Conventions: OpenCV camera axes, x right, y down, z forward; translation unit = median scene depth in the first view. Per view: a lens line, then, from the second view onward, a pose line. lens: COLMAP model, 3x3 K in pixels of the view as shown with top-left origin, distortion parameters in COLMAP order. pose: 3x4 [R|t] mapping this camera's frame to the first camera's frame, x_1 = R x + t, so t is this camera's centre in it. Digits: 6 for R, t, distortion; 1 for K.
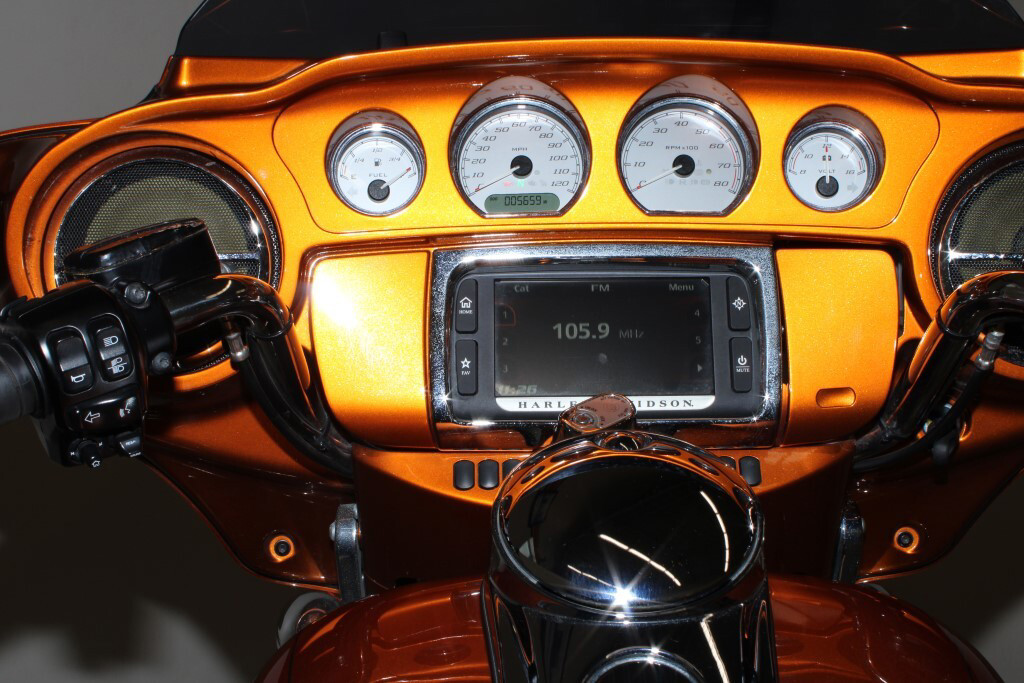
lens RADIAL K [[1366.2, 0, 512.0], [0, 1366.2, 341.5], [0, 0, 1]] dist [-0.045936, -0.014171]
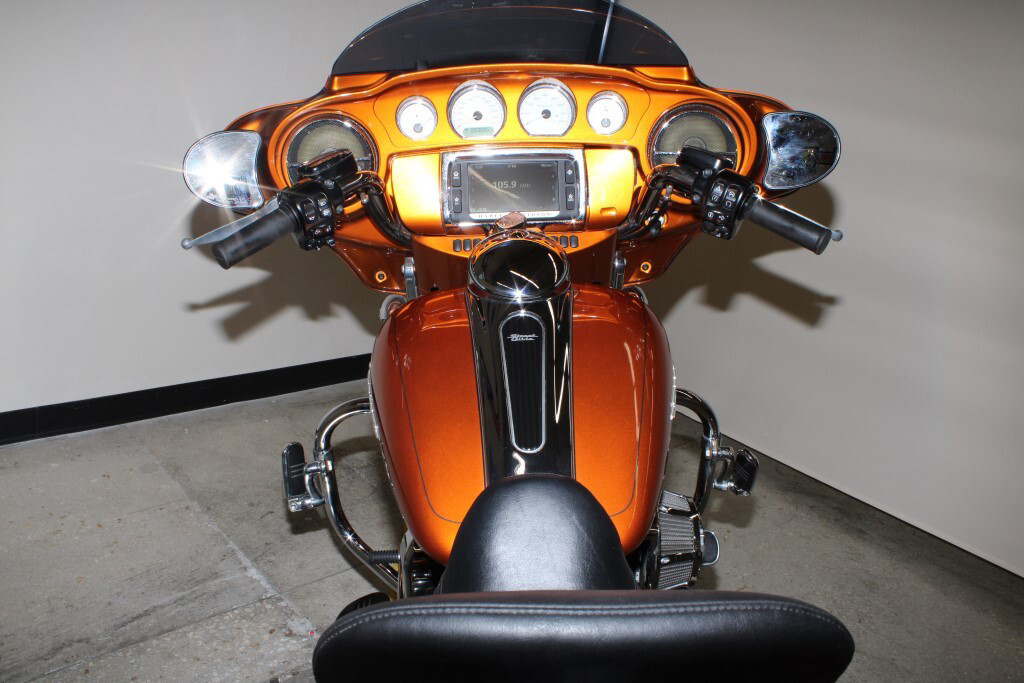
lens RADIAL K [[841.2, 0, 505.3], [0, 841.2, 346.0], [0, 0, 1]] dist [-0.172552, 0.153427]
pose [[0.999583, -0.024098, 0.015895, 0.022903], [0.019501, 0.969650, 0.243719, -0.093369], [-0.021286, -0.243308, 0.969716, -0.508421]]
